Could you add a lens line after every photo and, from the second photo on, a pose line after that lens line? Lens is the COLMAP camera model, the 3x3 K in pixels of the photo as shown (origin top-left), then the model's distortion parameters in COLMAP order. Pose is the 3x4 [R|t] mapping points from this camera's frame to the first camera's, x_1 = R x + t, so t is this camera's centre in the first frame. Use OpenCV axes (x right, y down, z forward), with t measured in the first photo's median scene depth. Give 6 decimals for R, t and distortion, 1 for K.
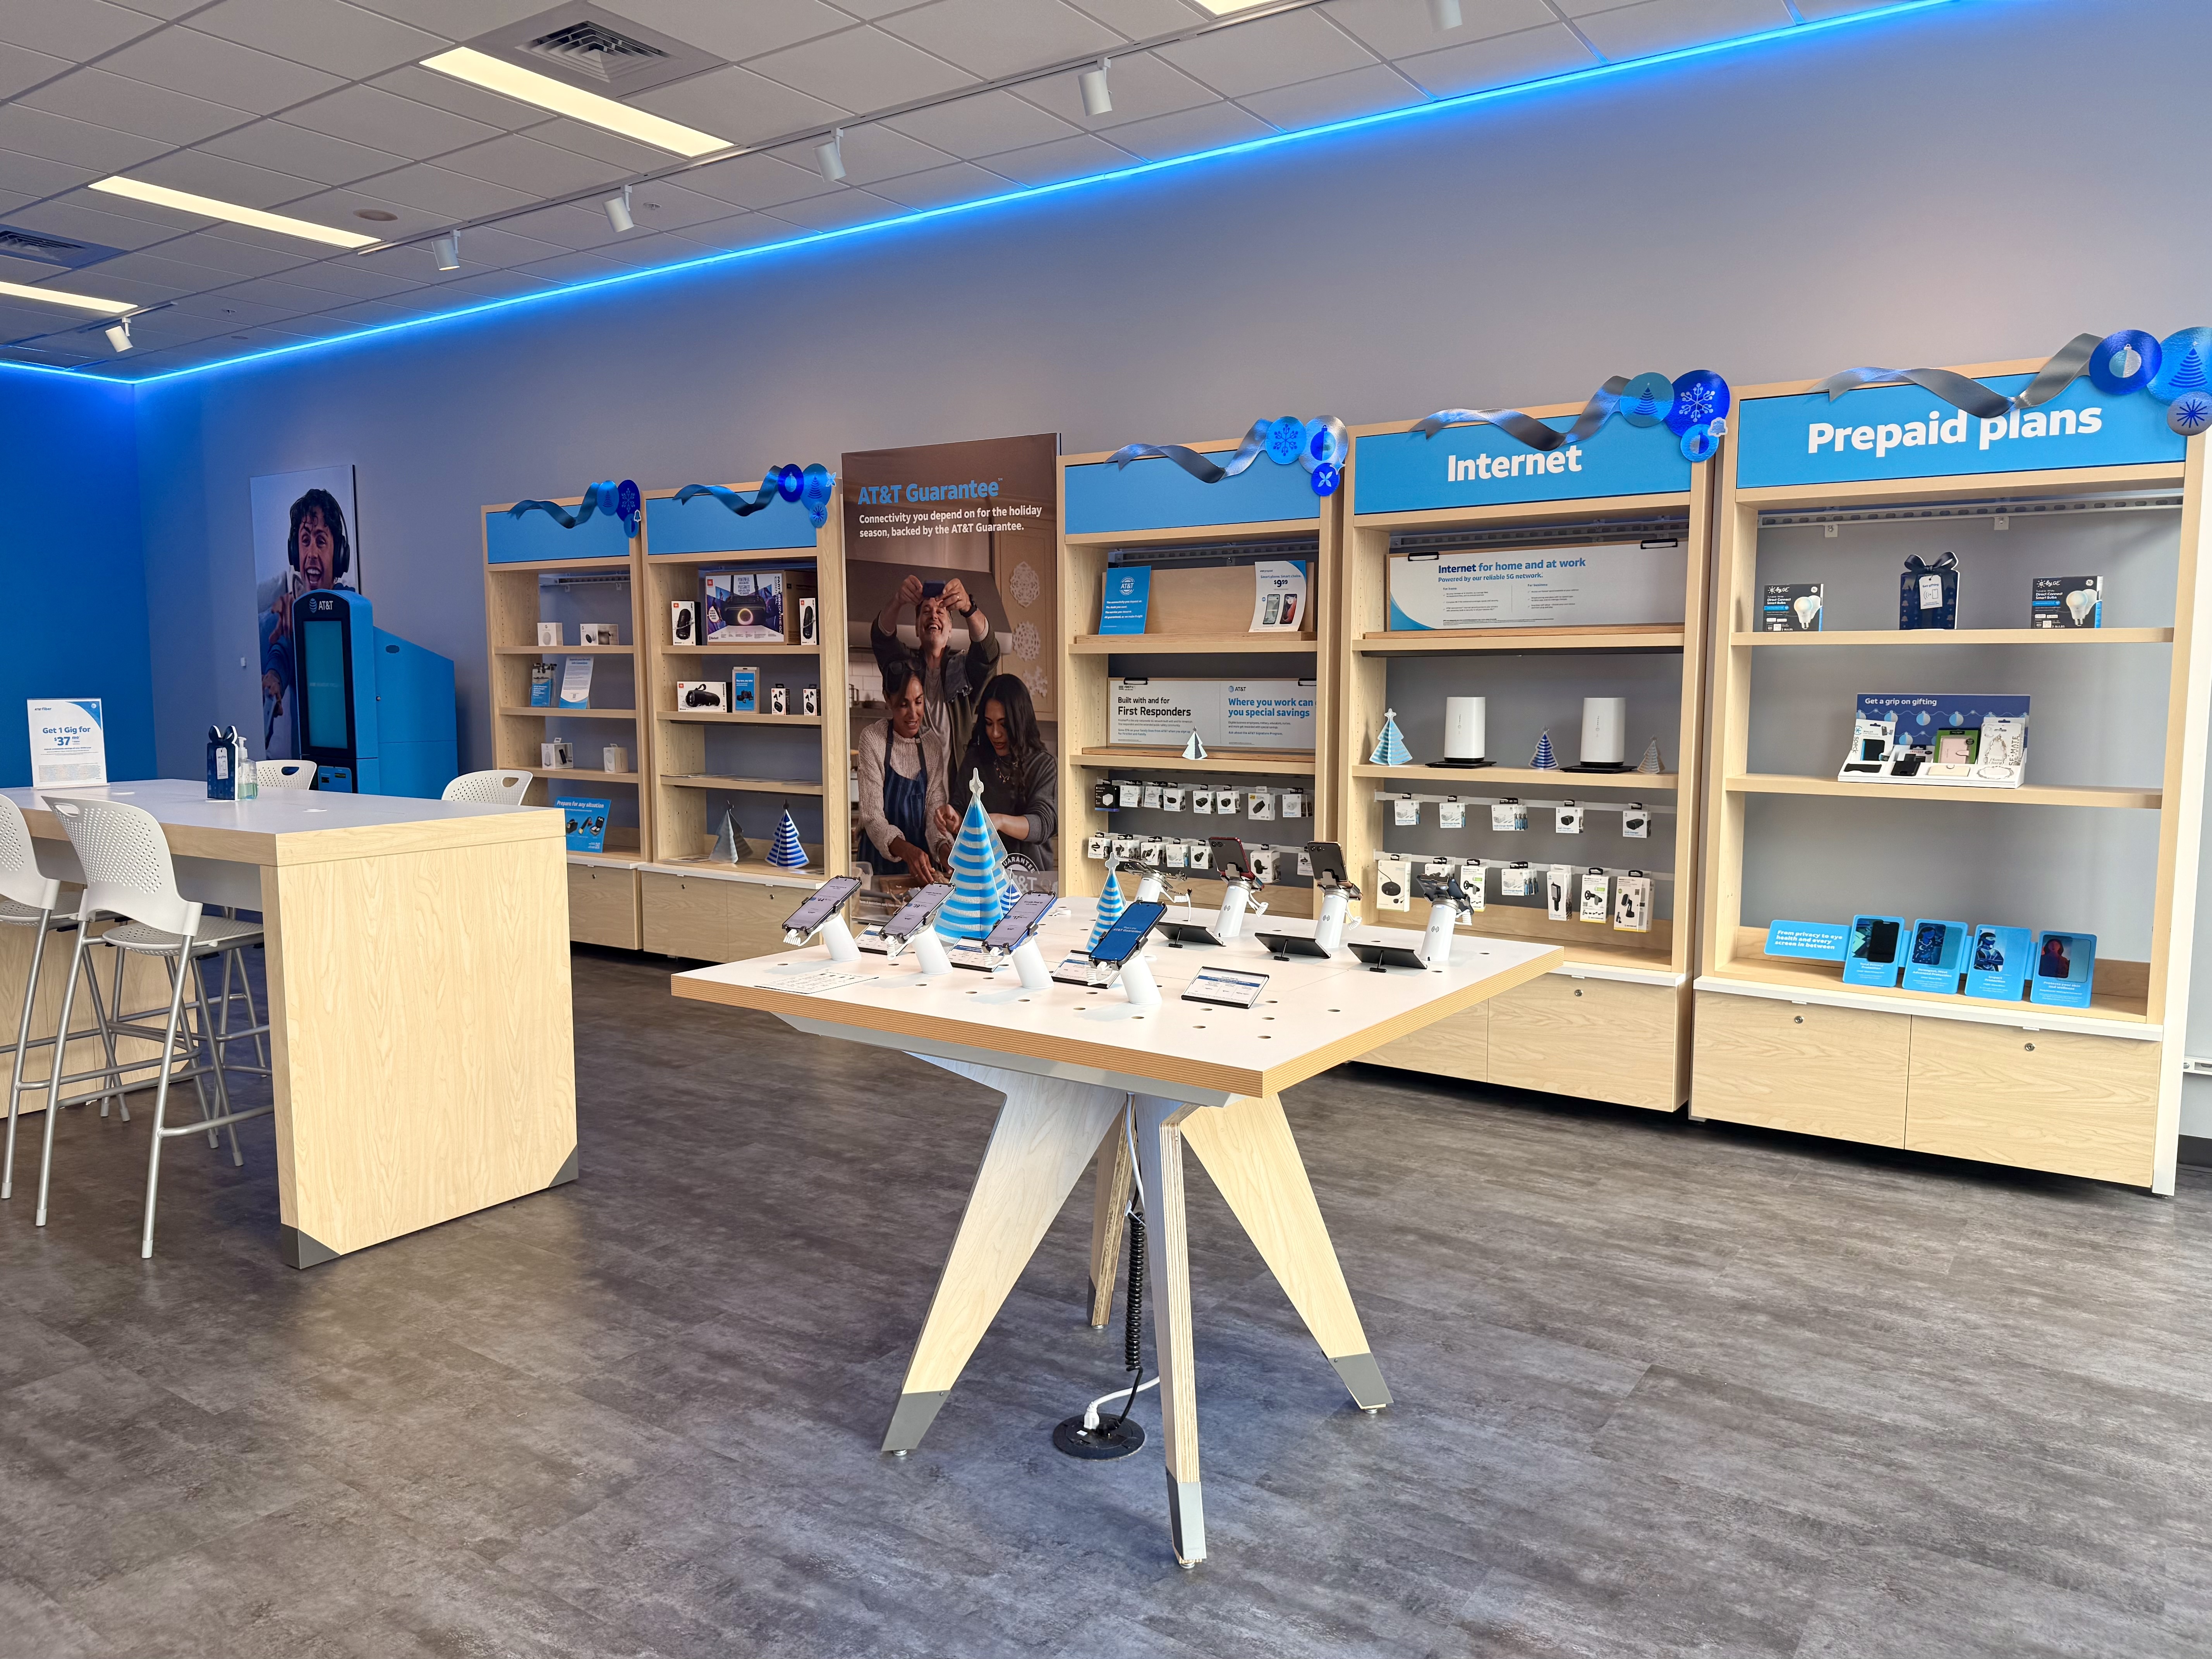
lens RADIAL K [[1559.9, 0, 1117.8], [0, 1559.9, 828.6], [0, 0, 1]] dist [0.001934, -0.000740]
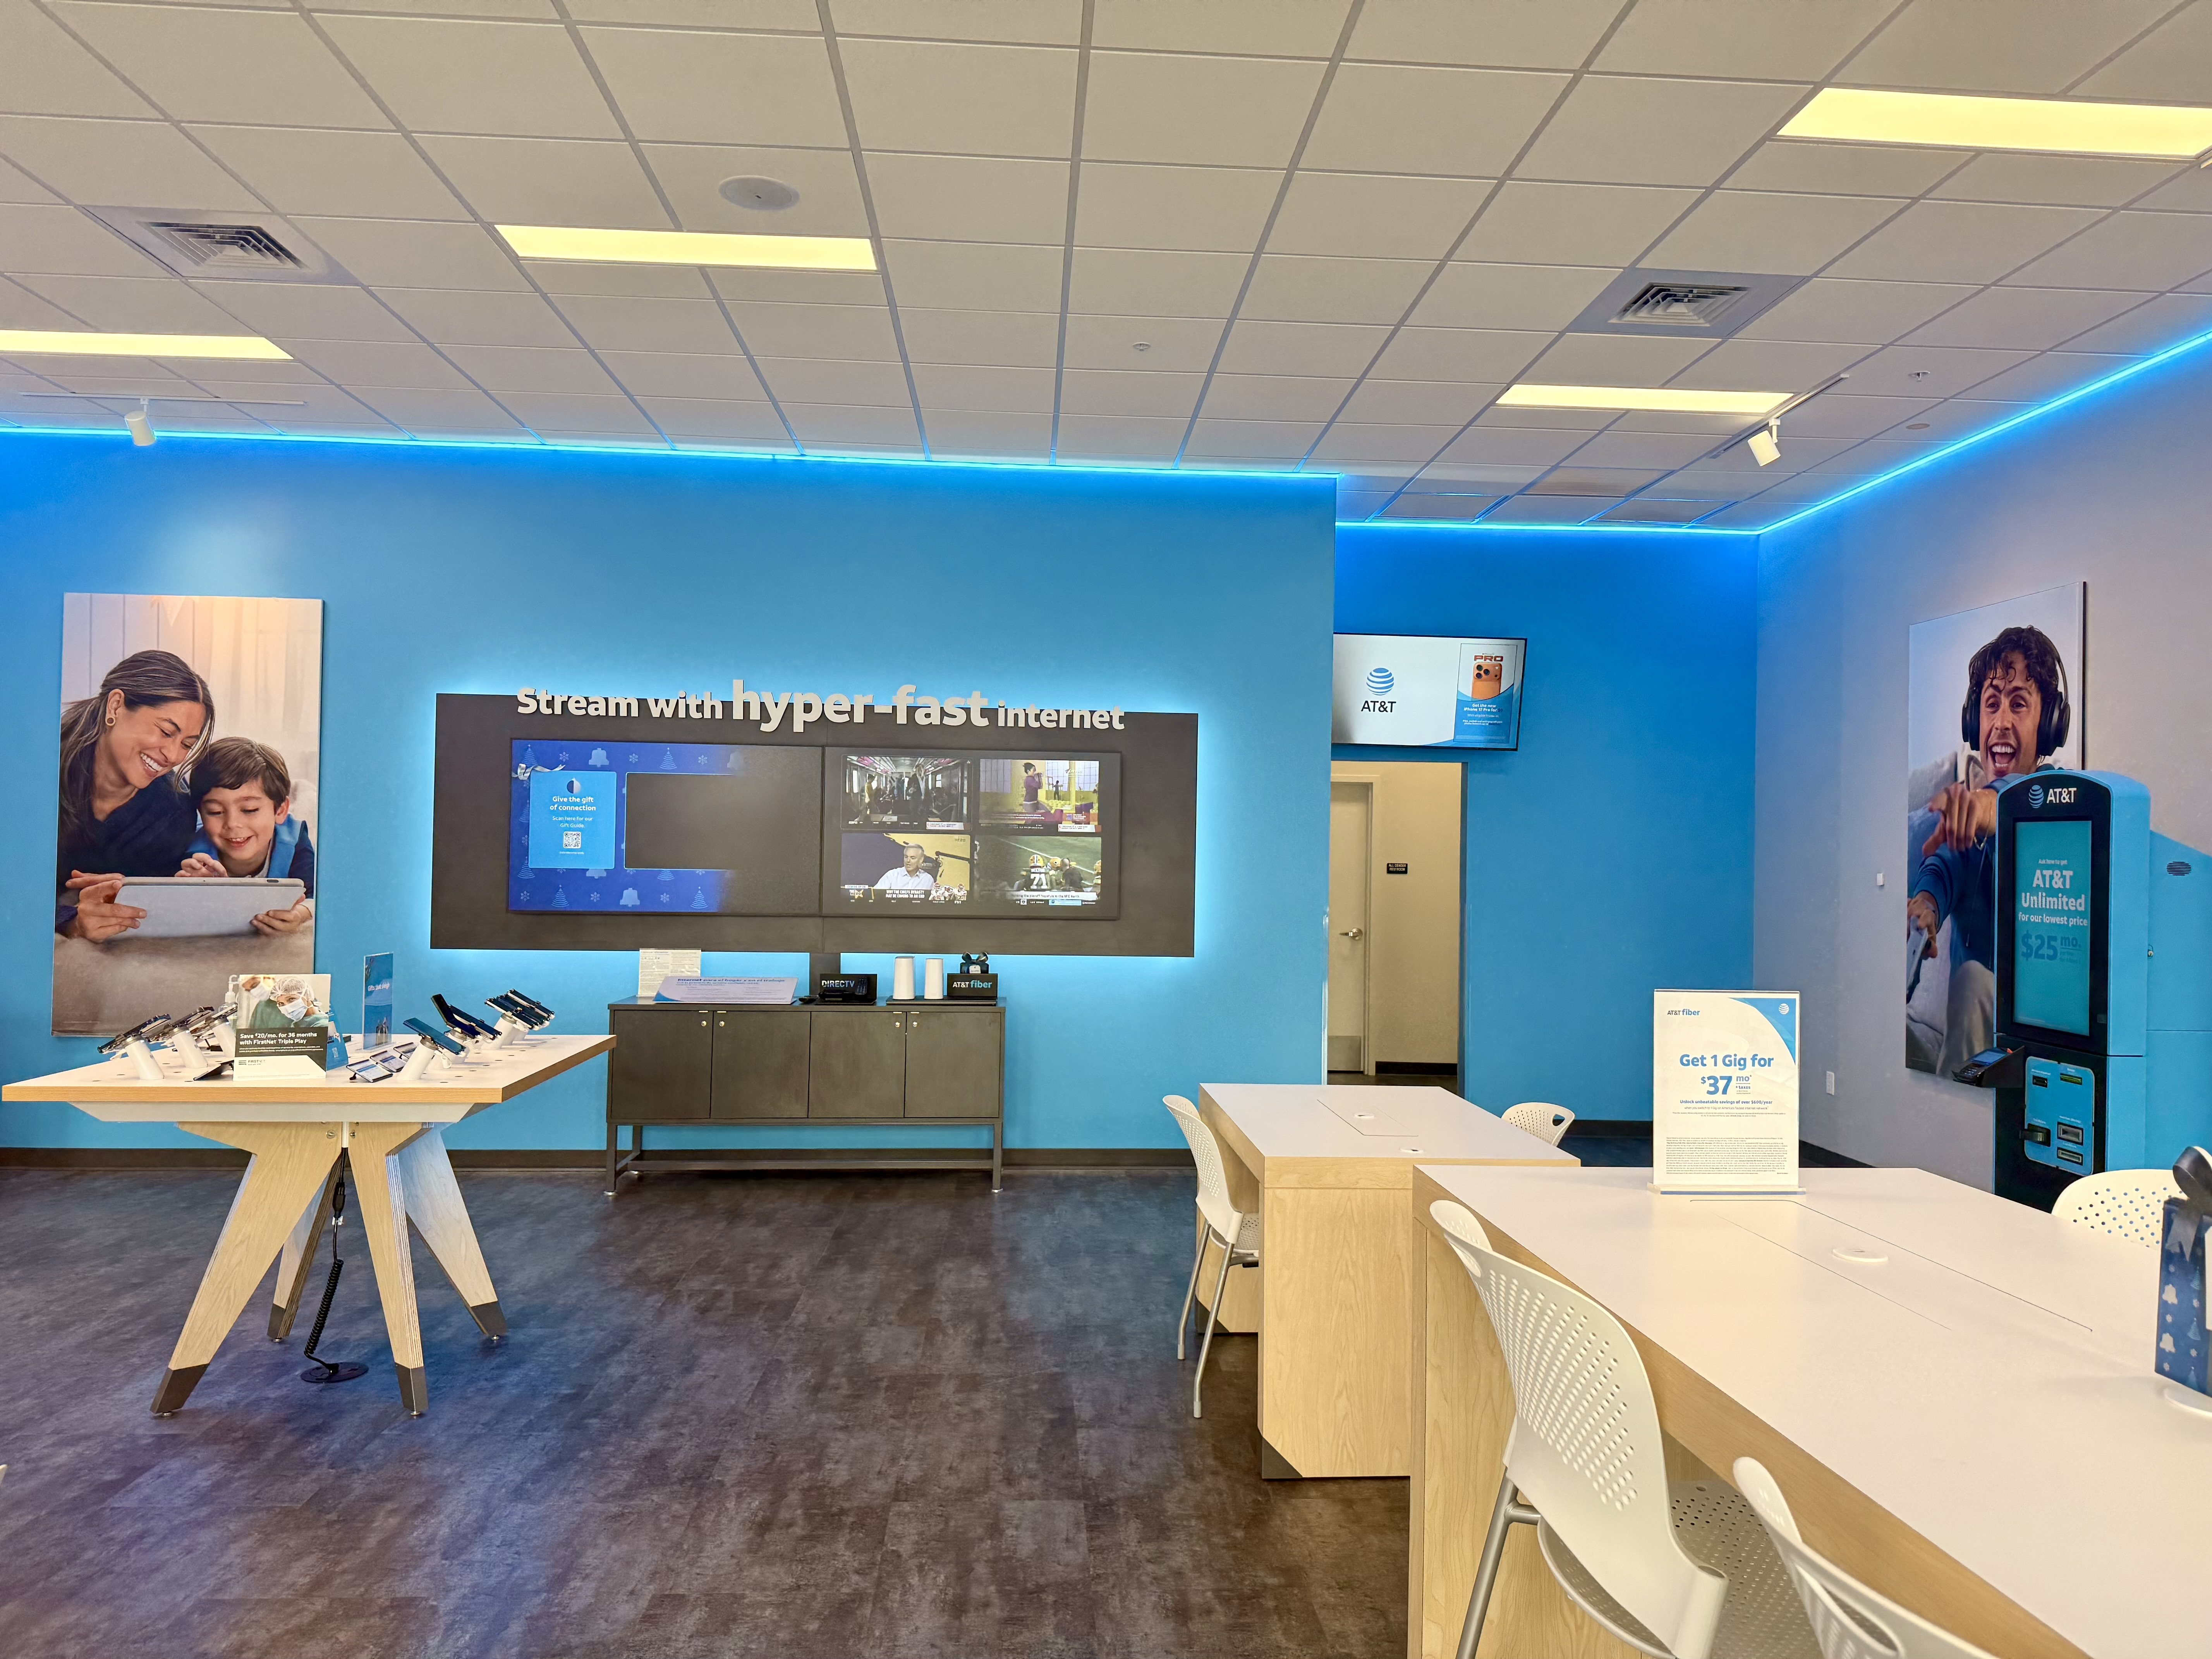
lens RADIAL K [[1559.9, 0, 1112.6], [0, 1559.9, 834.4], [0, 0, 1]] dist [0.001934, -0.000740]
pose [[0.610316, -0.000977, -0.792158, -0.220771], [-0.098921, 0.992078, -0.077437, -0.039018], [0.785958, 0.125622, 0.605384, 0.301868]]
